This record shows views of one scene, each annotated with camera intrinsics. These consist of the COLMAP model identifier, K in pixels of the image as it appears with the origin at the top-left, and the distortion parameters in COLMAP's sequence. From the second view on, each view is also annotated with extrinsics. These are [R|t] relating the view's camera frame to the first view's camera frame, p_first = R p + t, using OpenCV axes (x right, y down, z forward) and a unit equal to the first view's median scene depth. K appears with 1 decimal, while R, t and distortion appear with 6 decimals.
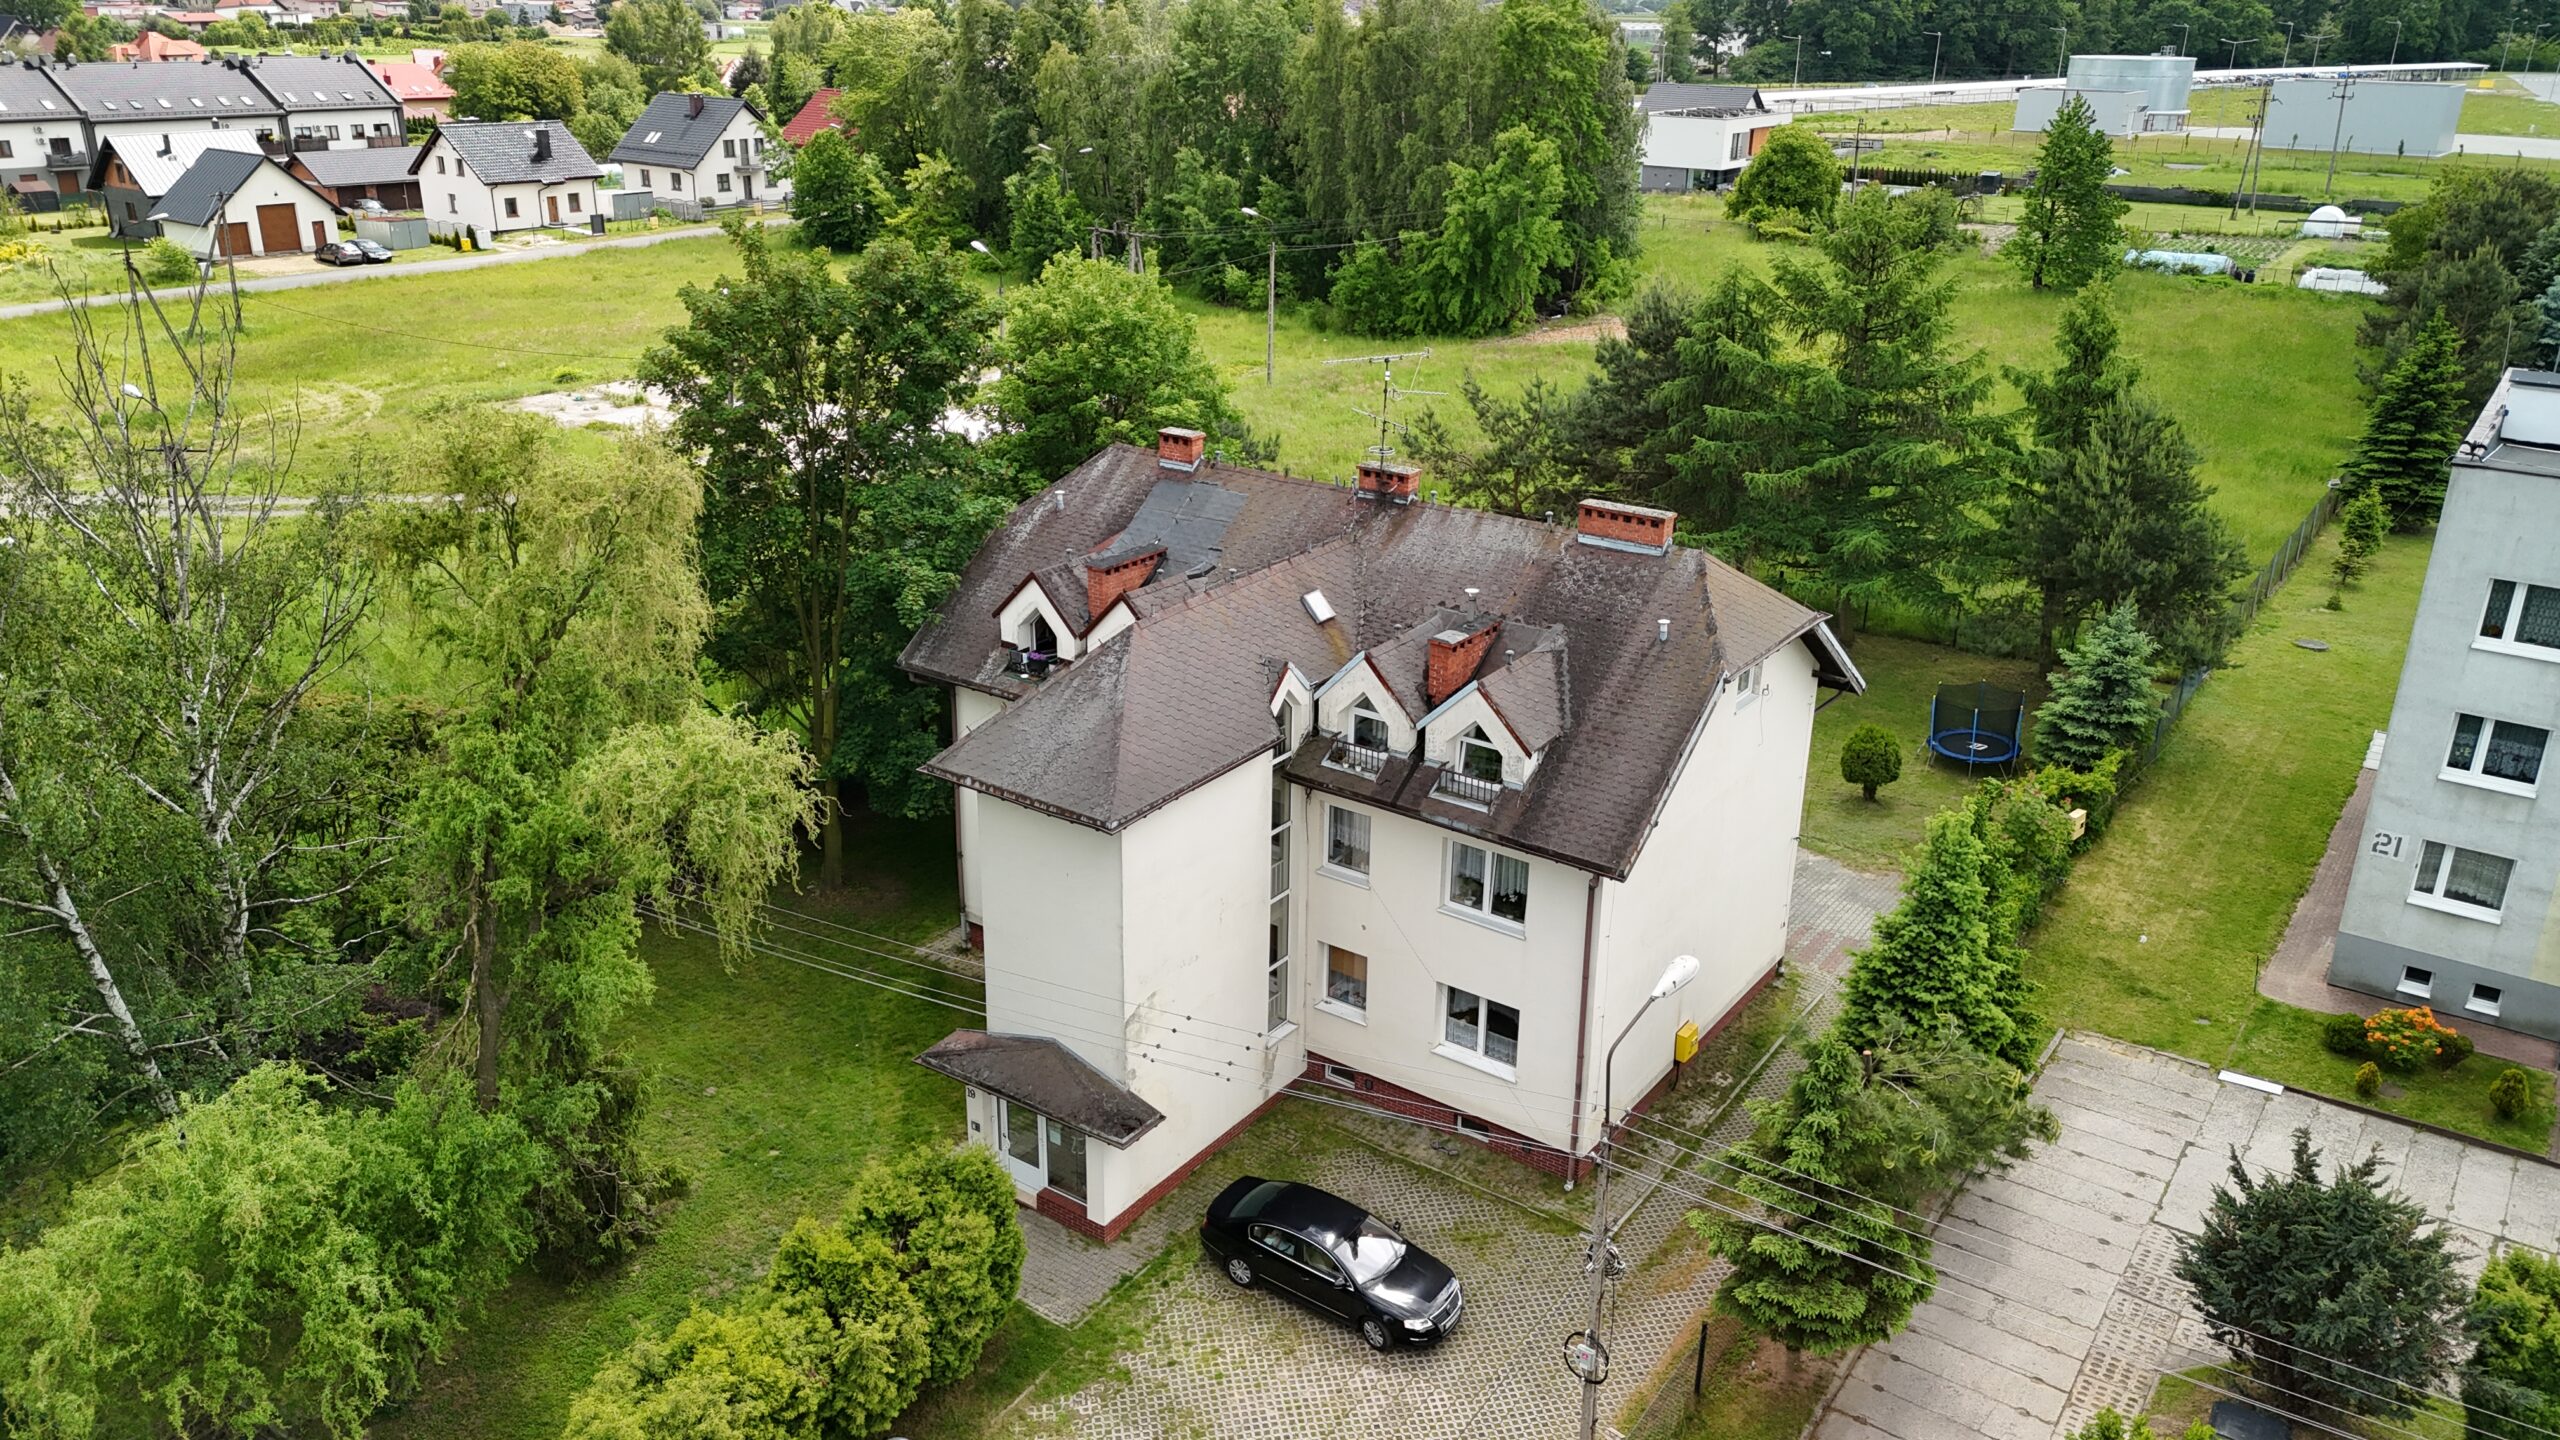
lens RADIAL K [[1843.3, 0, 1280.0], [0, 1843.3, 720.0], [0, 0, 1]] dist [0.101065, -0.115868]
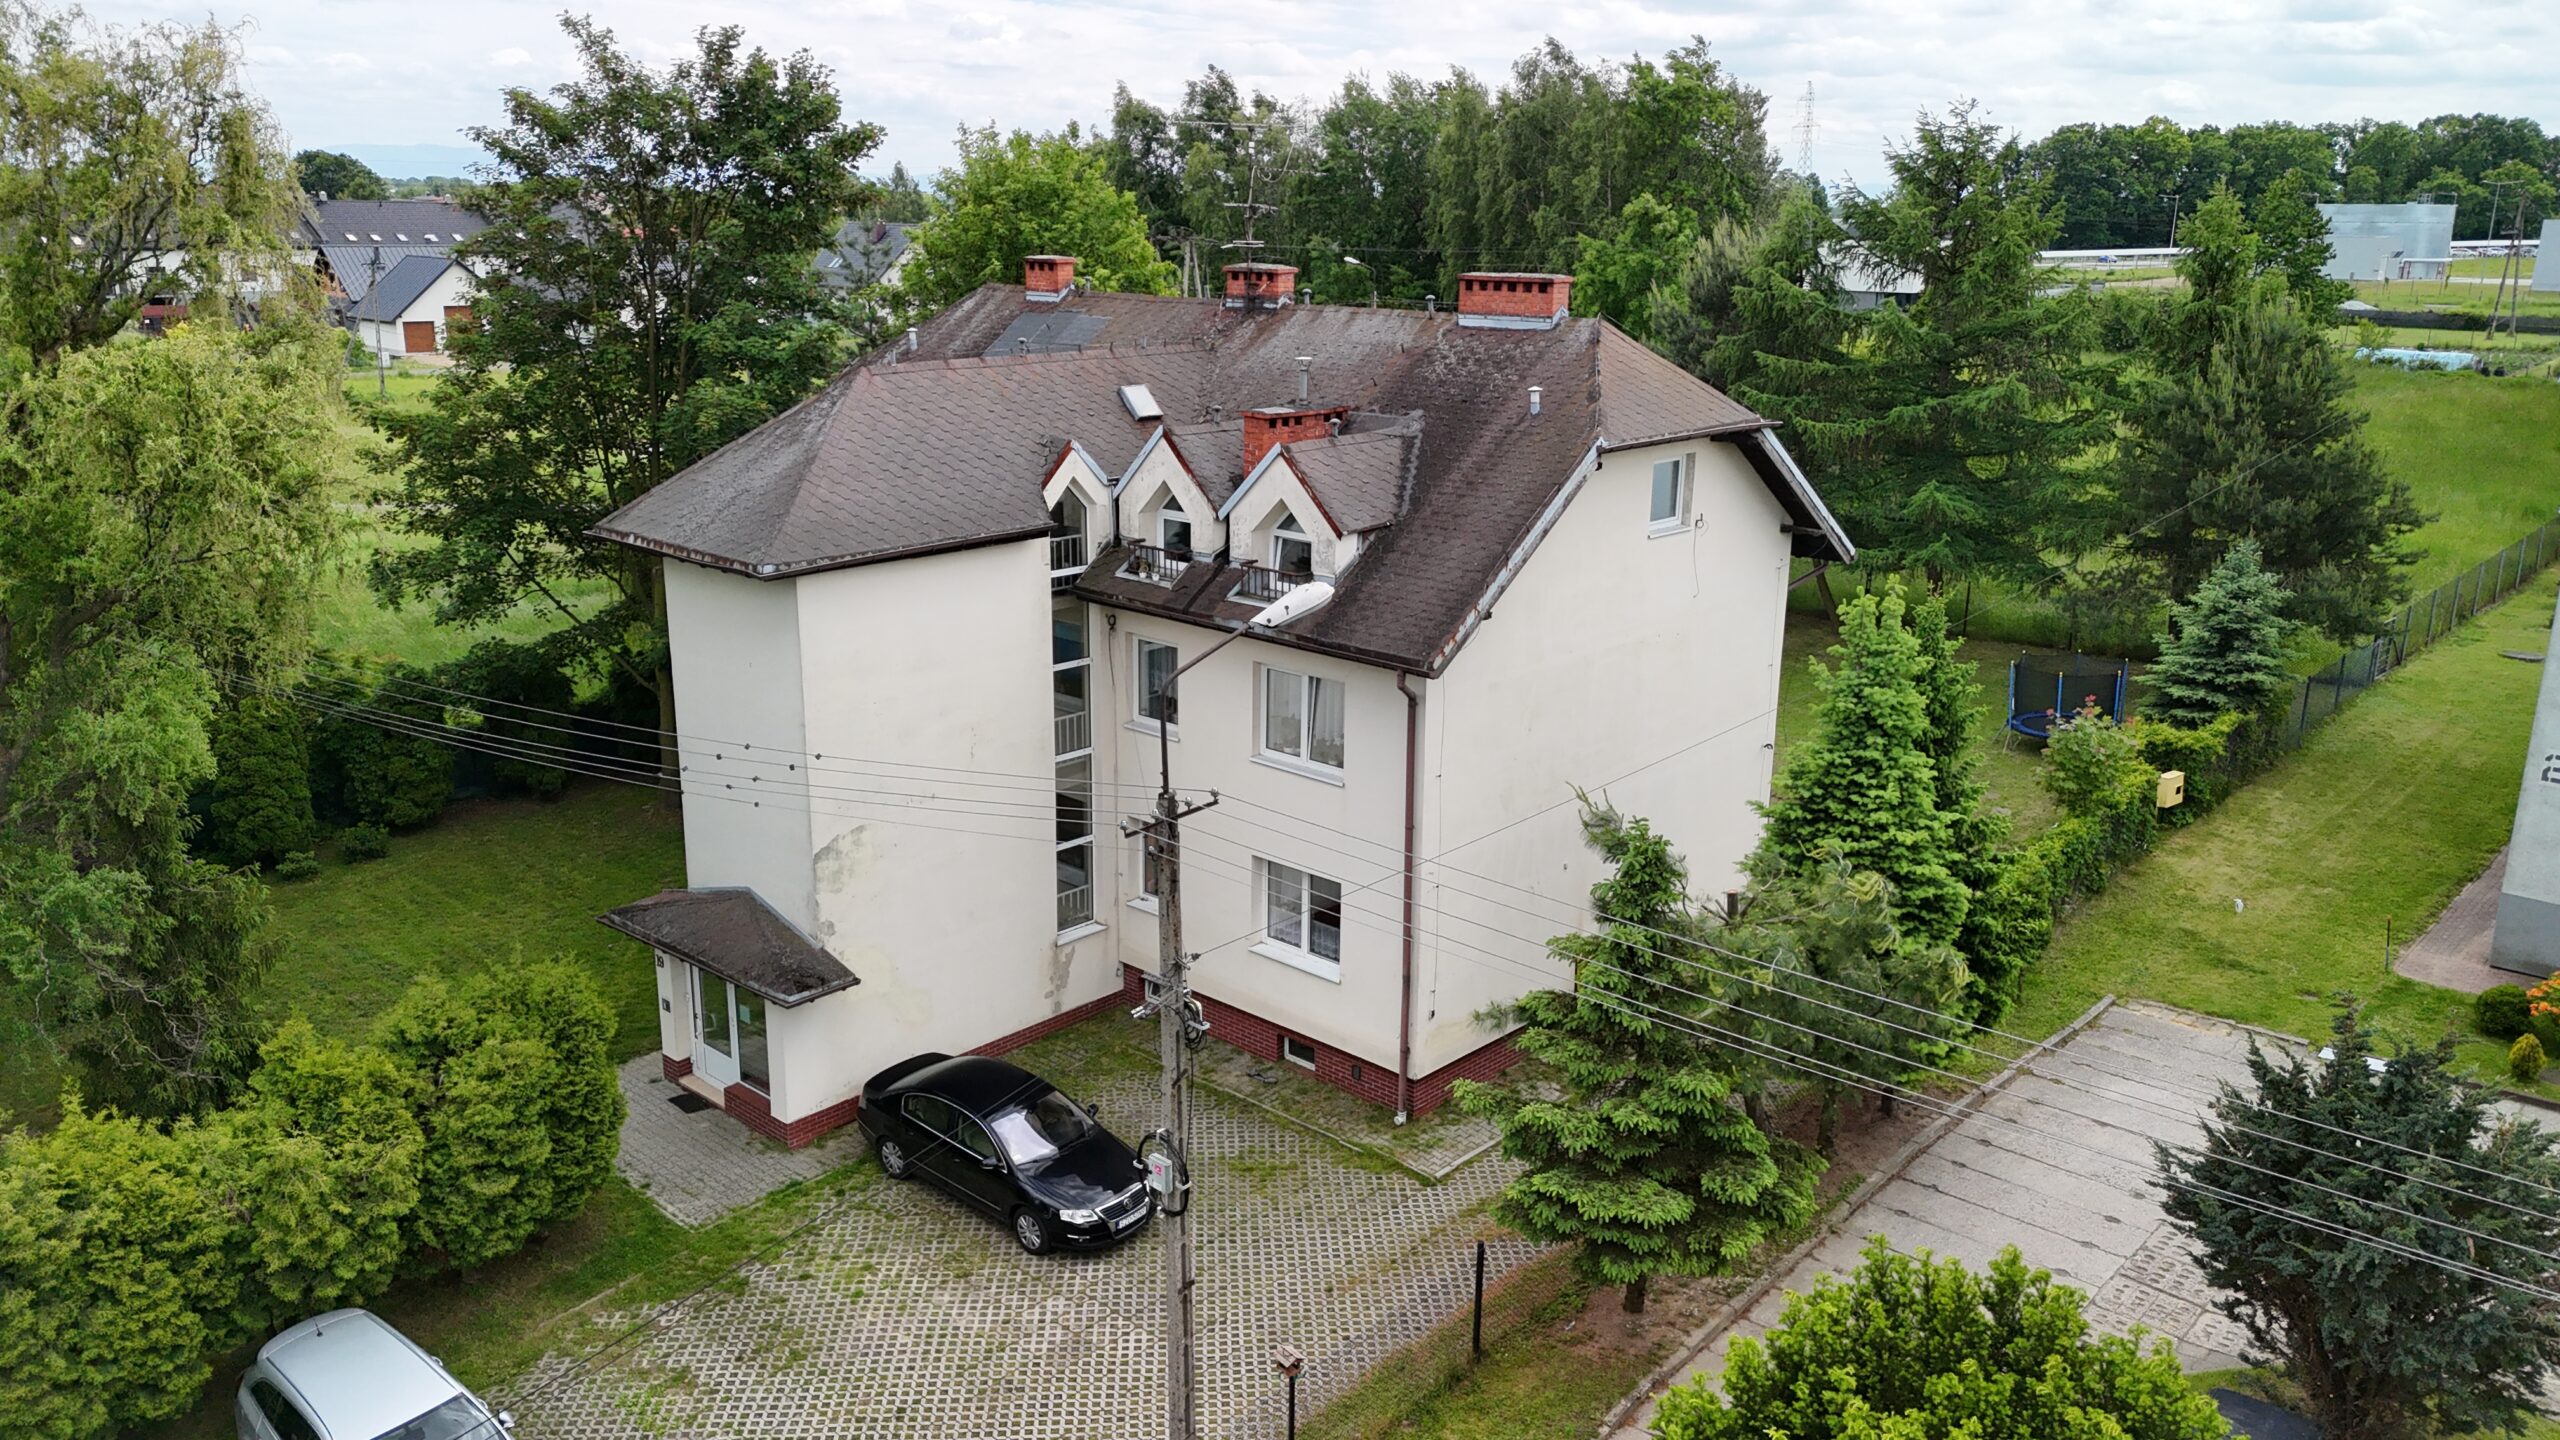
lens RADIAL K [[1855.1, 0, 1280.0], [0, 1855.1, 720.0], [0, 0, 1]] dist [0.077863, -0.064695]
pose [[0.992294, 0.029974, -0.120224, 0.194308], [-0.042363, 0.993897, -0.101849, 0.167439], [0.116438, 0.106157, 0.987508, 0.215819]]
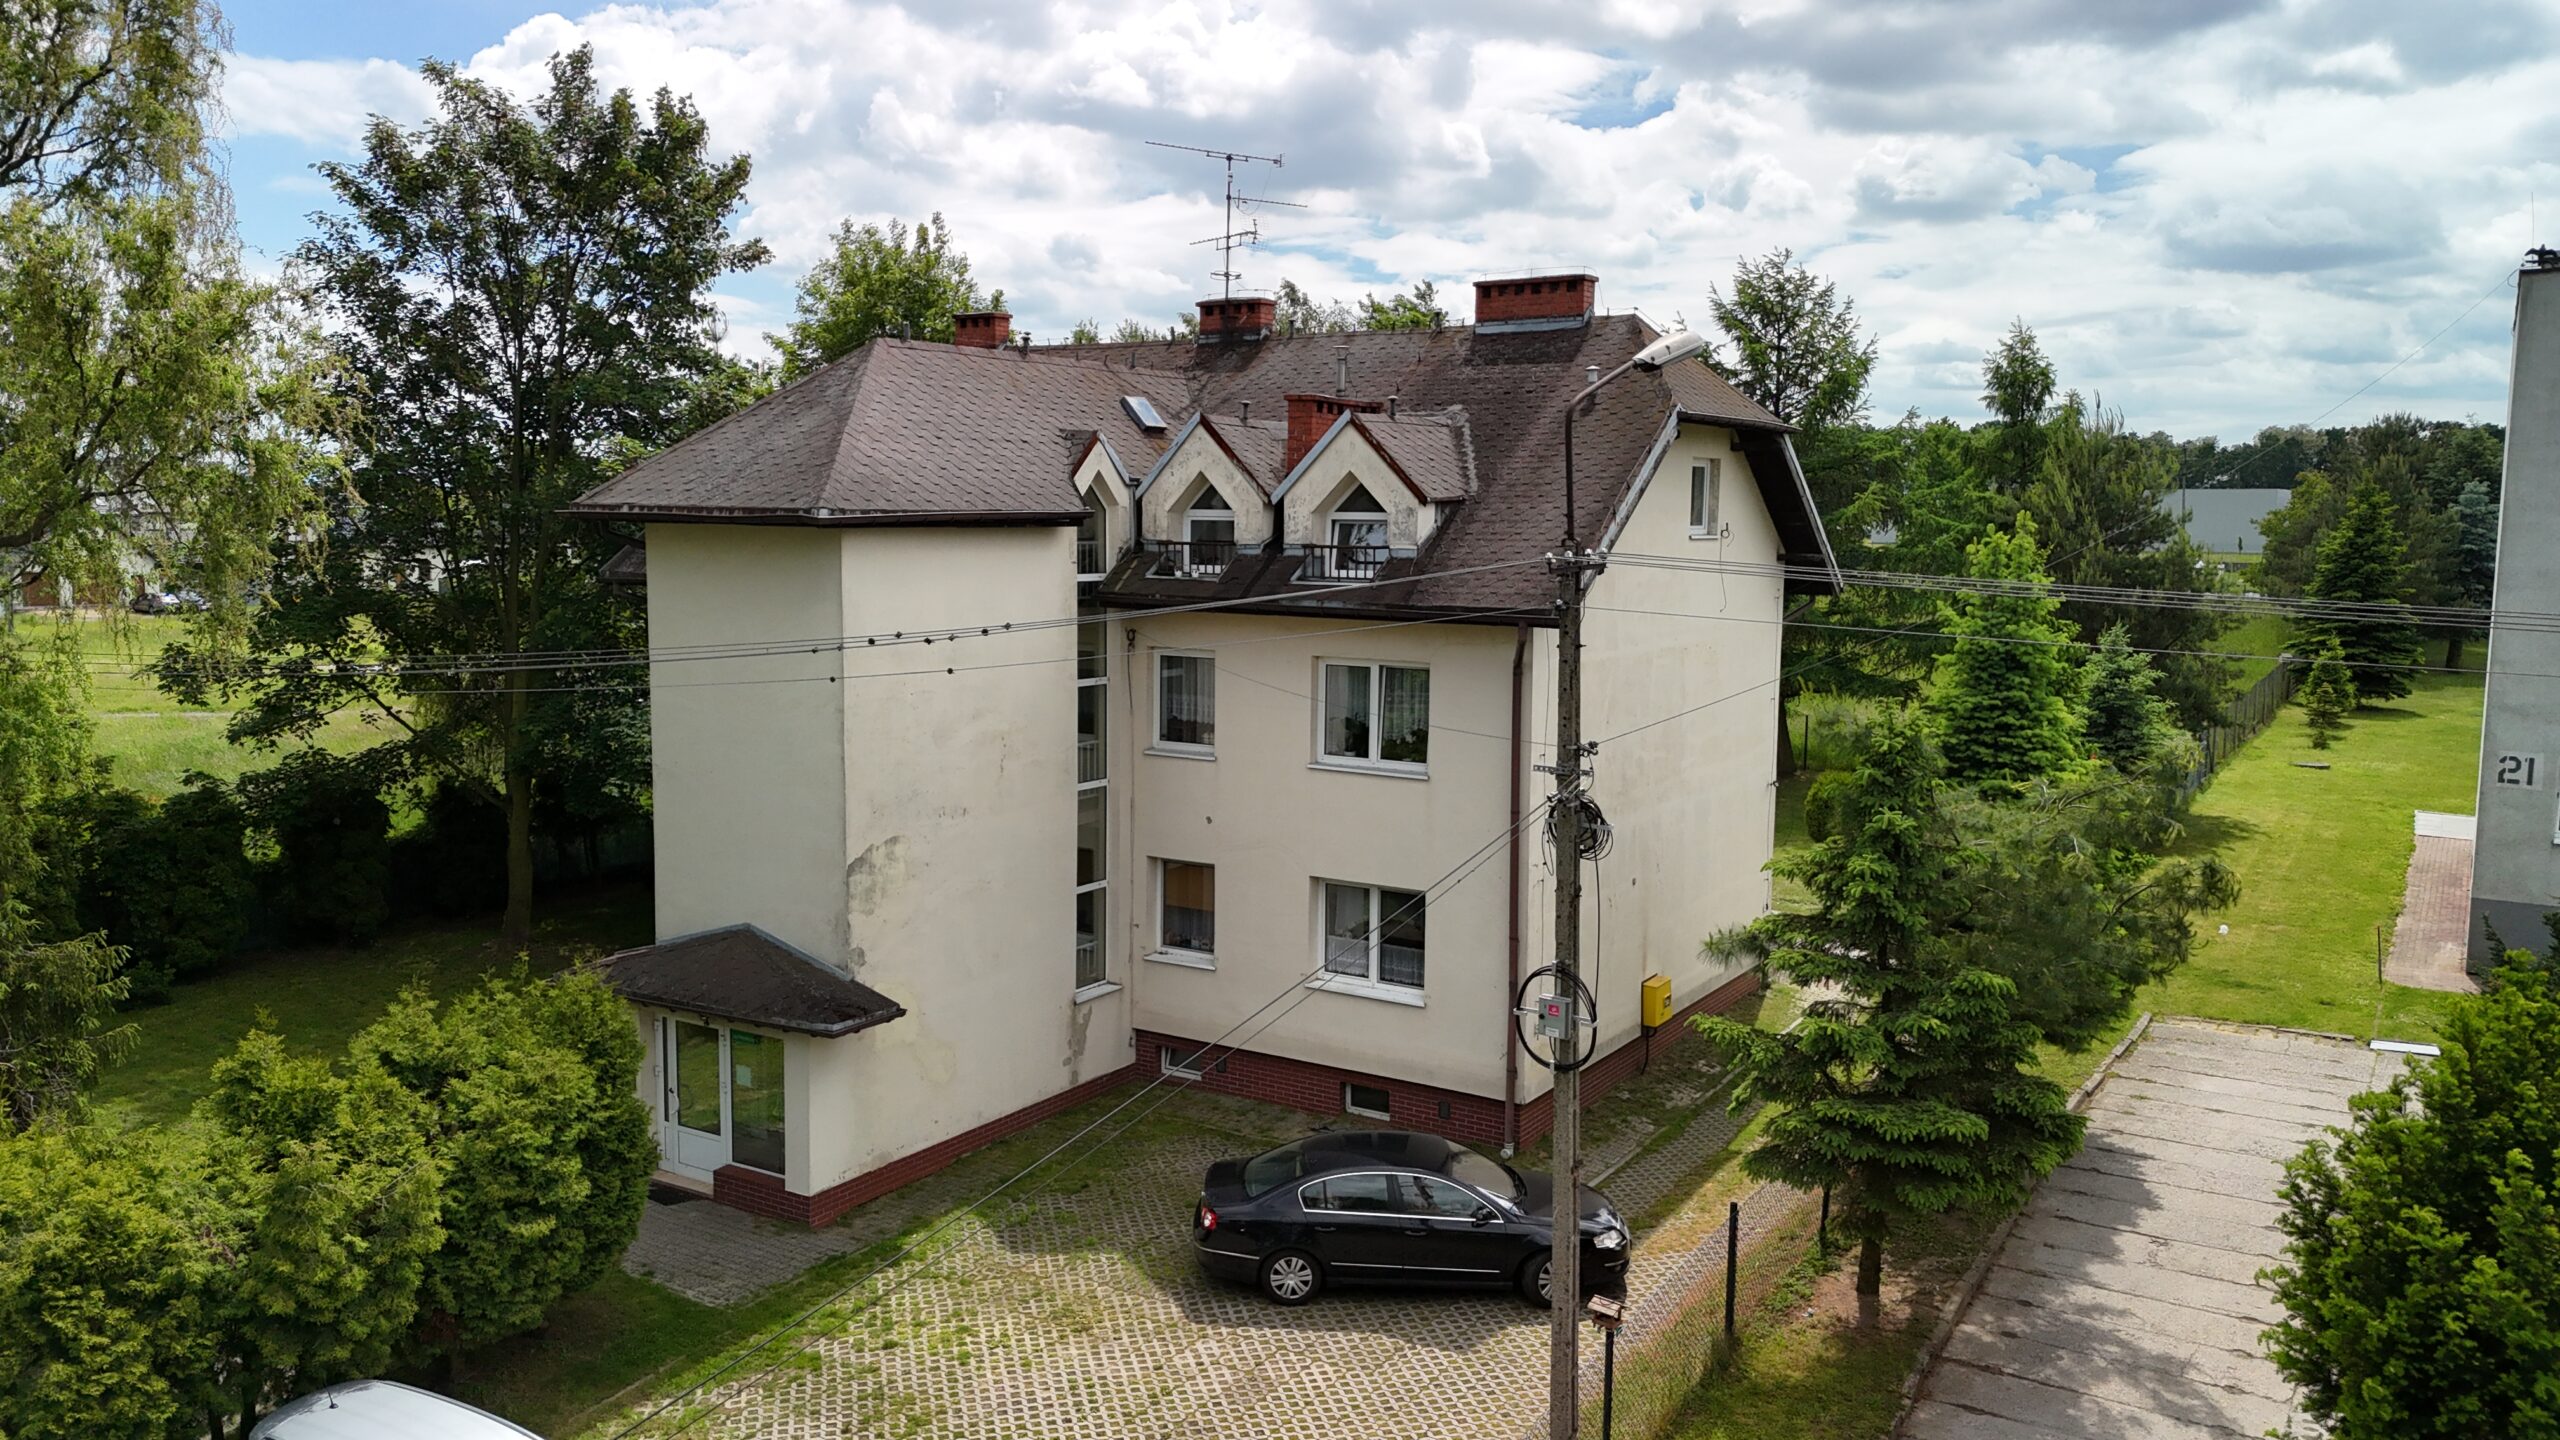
lens RADIAL K [[1855.9, 0, 1280.0], [0, 1855.9, 720.0], [0, 0, 1]] dist [0.068430, -0.031555]
pose [[0.998319, -0.009703, 0.057139, 0.033595], [0.024097, 0.966126, -0.256944, 0.272371], [-0.052710, 0.257889, 0.964736, 0.298816]]
